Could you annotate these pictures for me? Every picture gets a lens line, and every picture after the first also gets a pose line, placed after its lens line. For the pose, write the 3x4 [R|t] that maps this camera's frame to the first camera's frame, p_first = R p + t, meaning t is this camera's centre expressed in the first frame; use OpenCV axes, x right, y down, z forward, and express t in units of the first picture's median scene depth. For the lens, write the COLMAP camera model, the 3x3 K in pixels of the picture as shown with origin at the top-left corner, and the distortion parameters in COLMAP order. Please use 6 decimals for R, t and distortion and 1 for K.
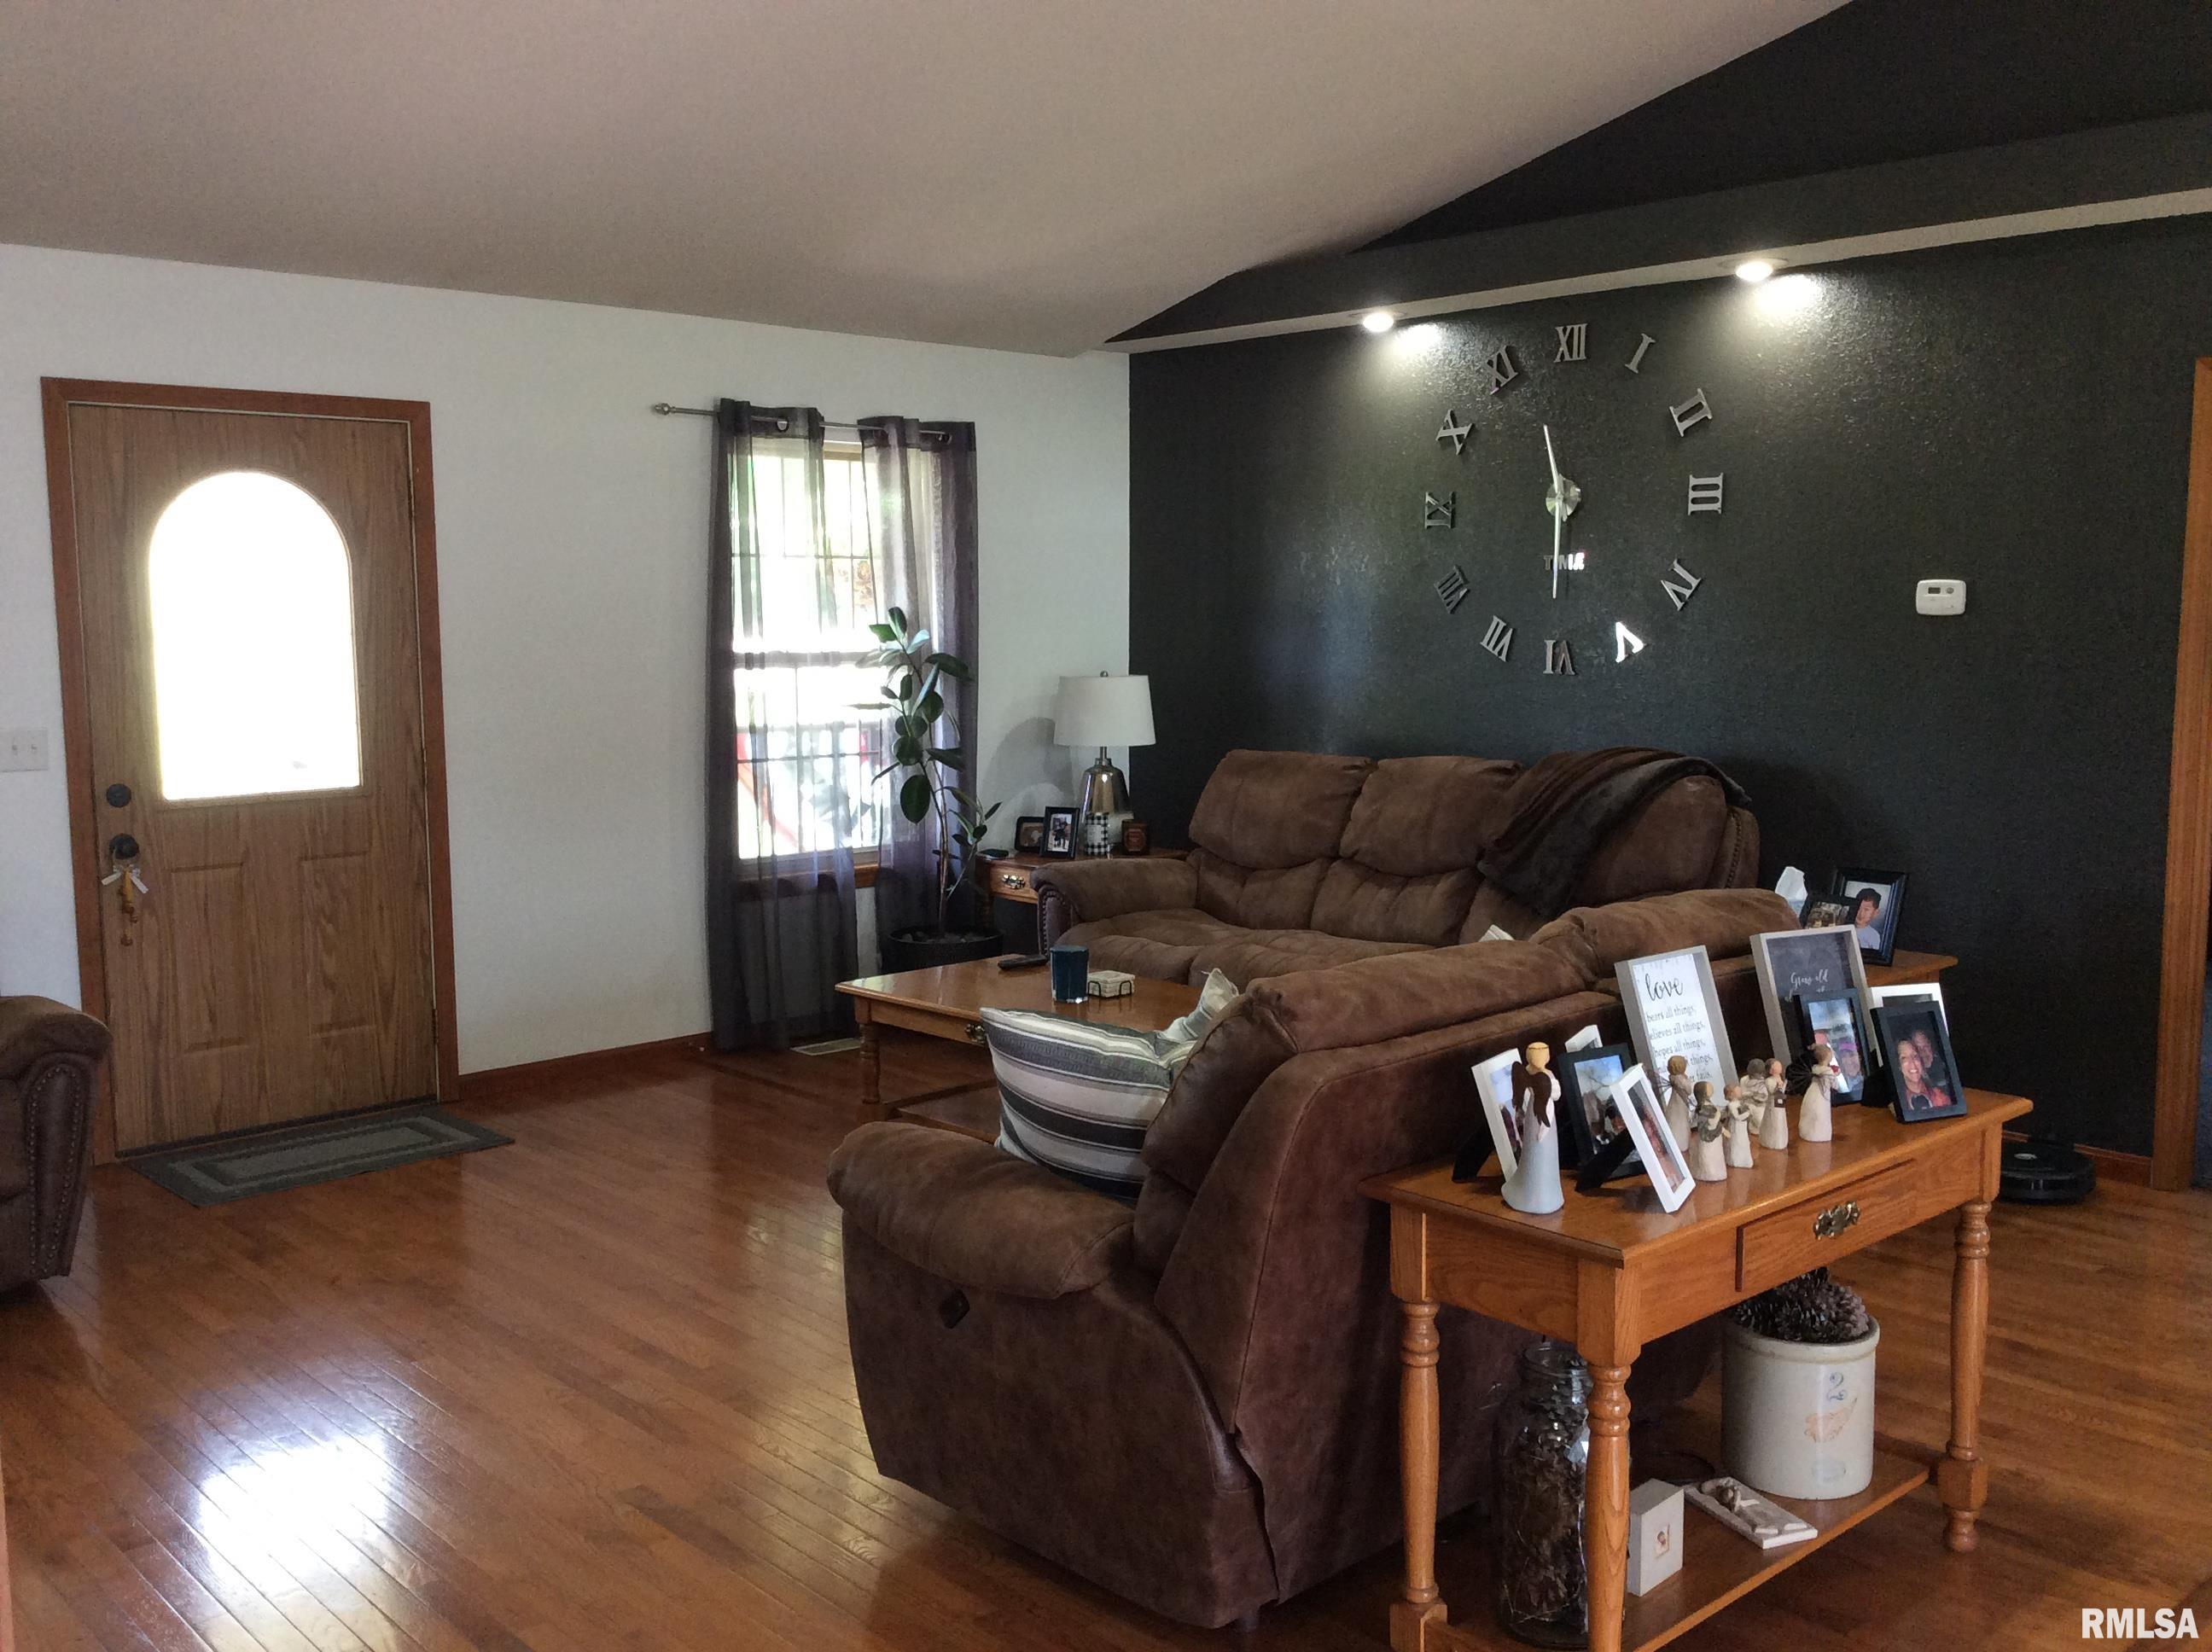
lens RADIAL K [[2023.8, 0, 1106.0], [0, 2023.8, 826.0], [0, 0, 1]] dist [0.115307, -0.232313]
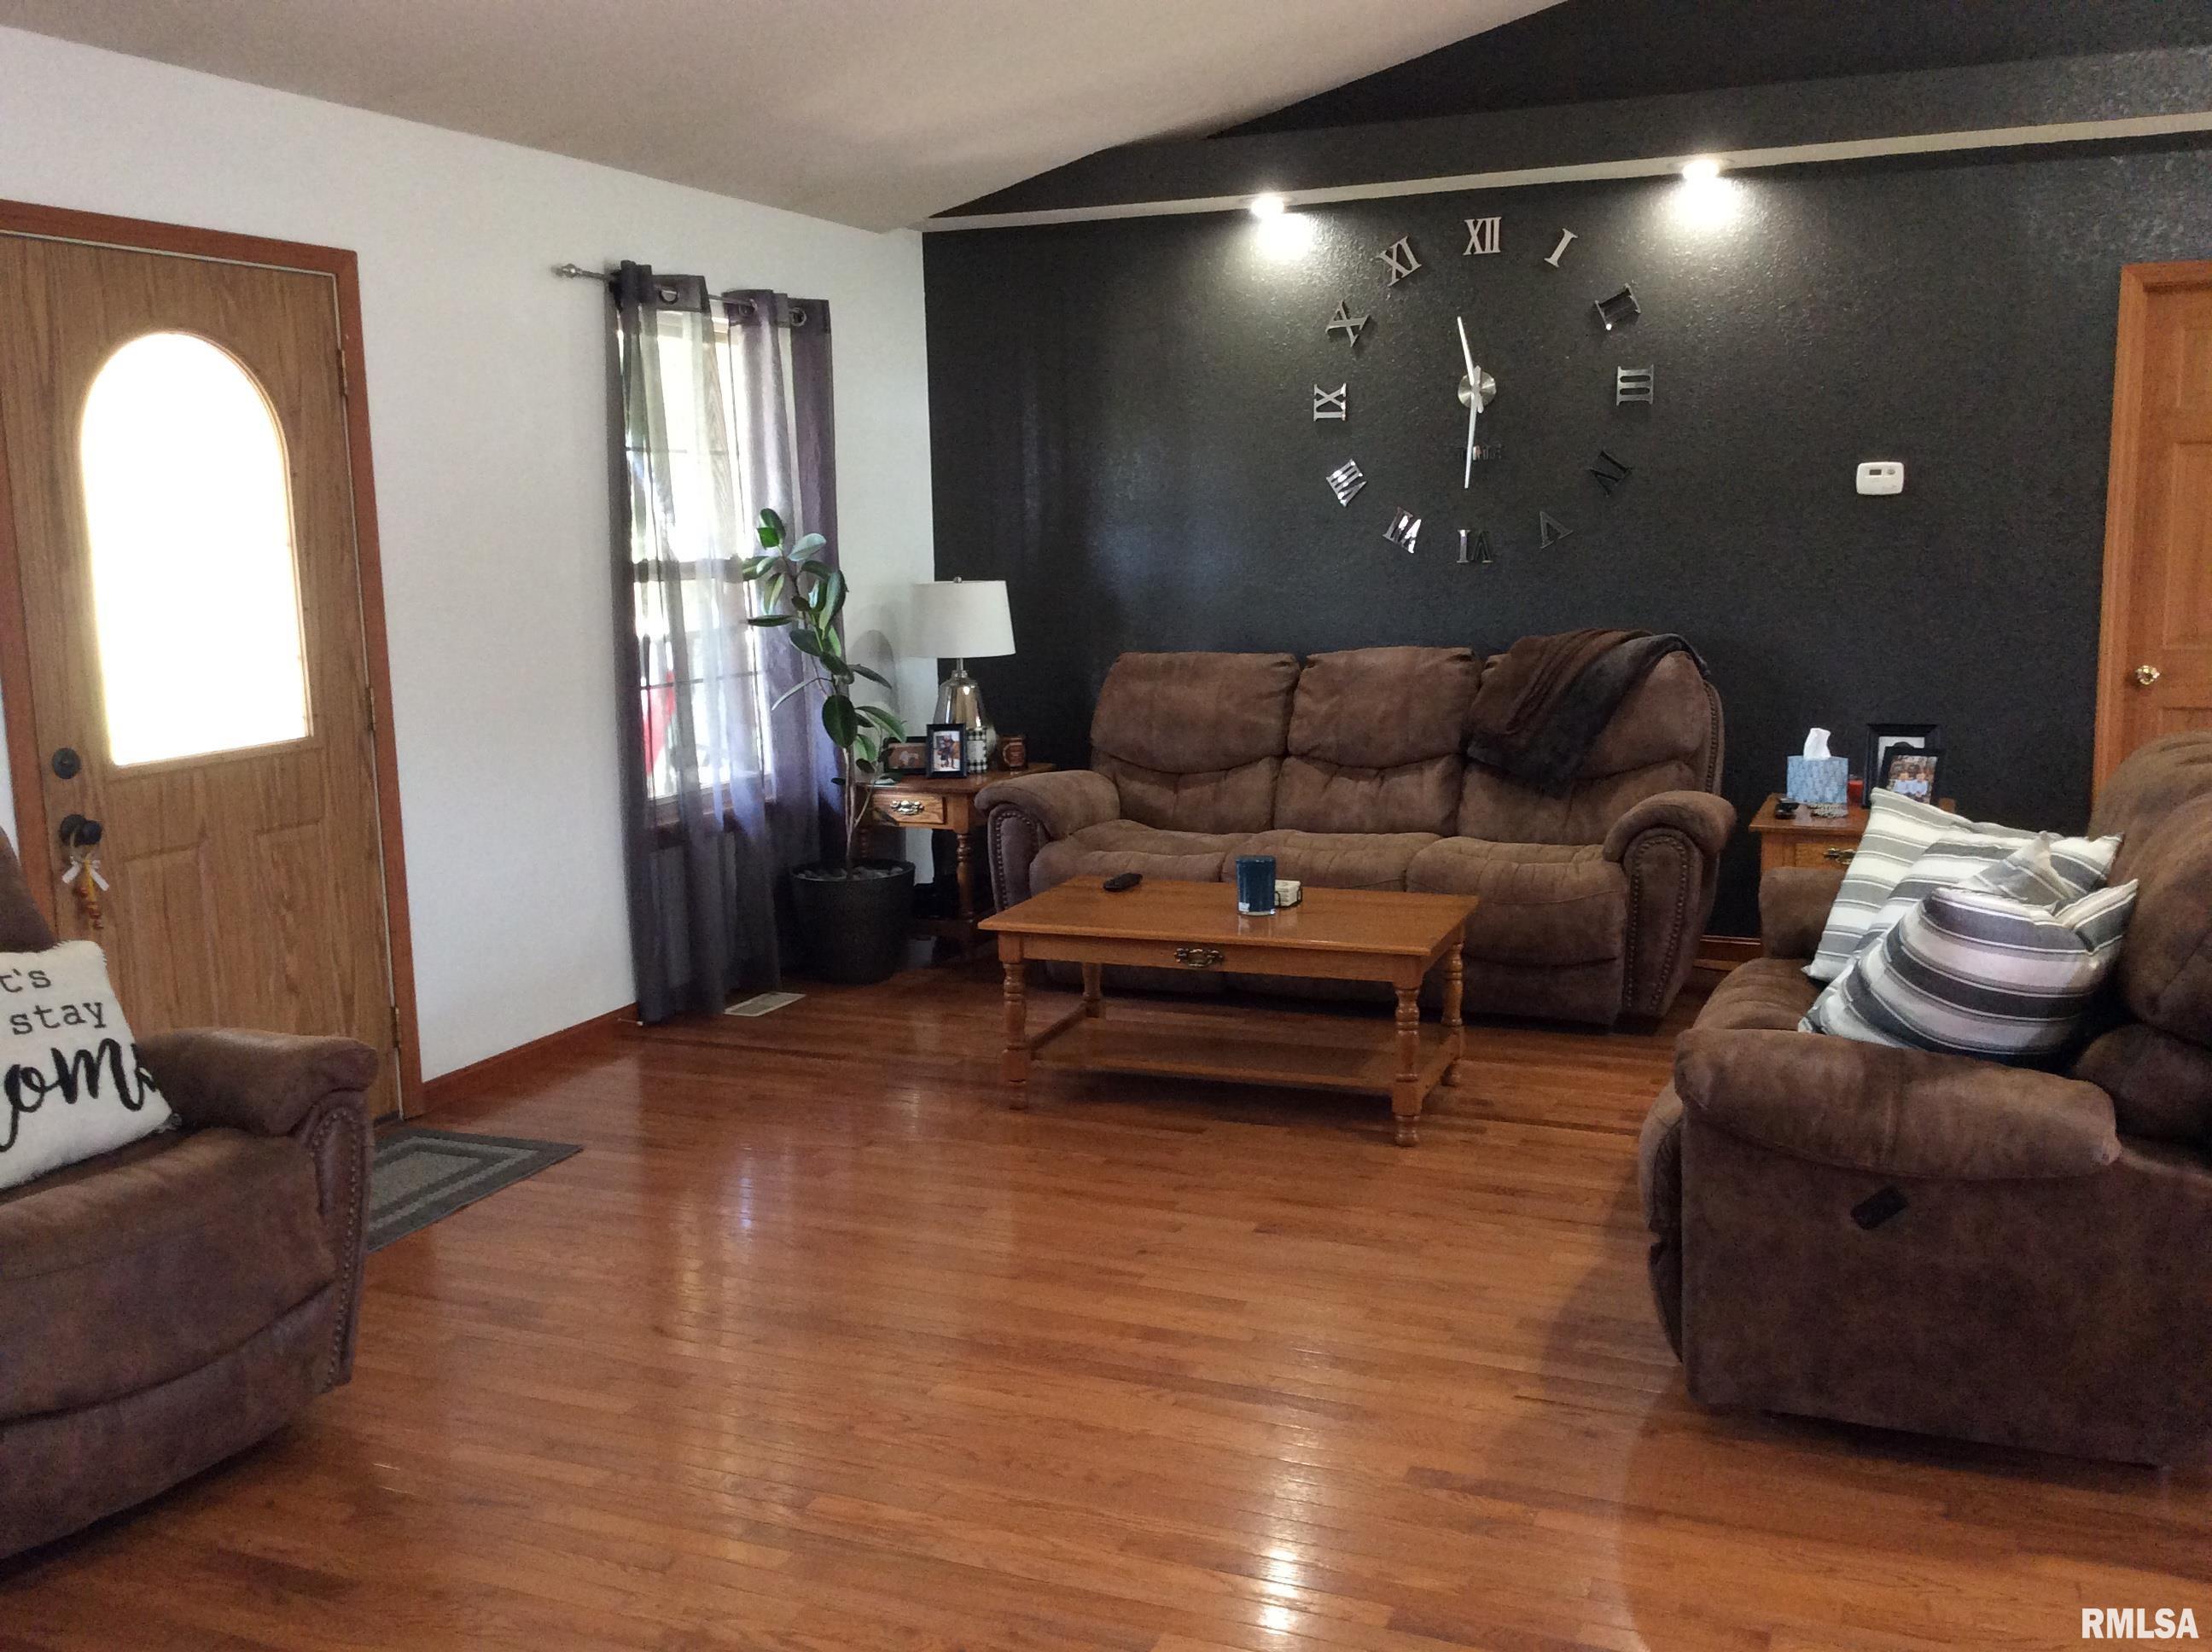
lens RADIAL K [[2023.8, 0, 1106.0], [0, 2023.8, 826.0], [0, 0, 1]] dist [0.115307, -0.232313]
pose [[0.909494, -0.077497, 0.408431, -0.386668], [0.062136, 0.996776, 0.050769, -0.005700], [-0.411048, -0.020796, 0.911376, 0.138985]]
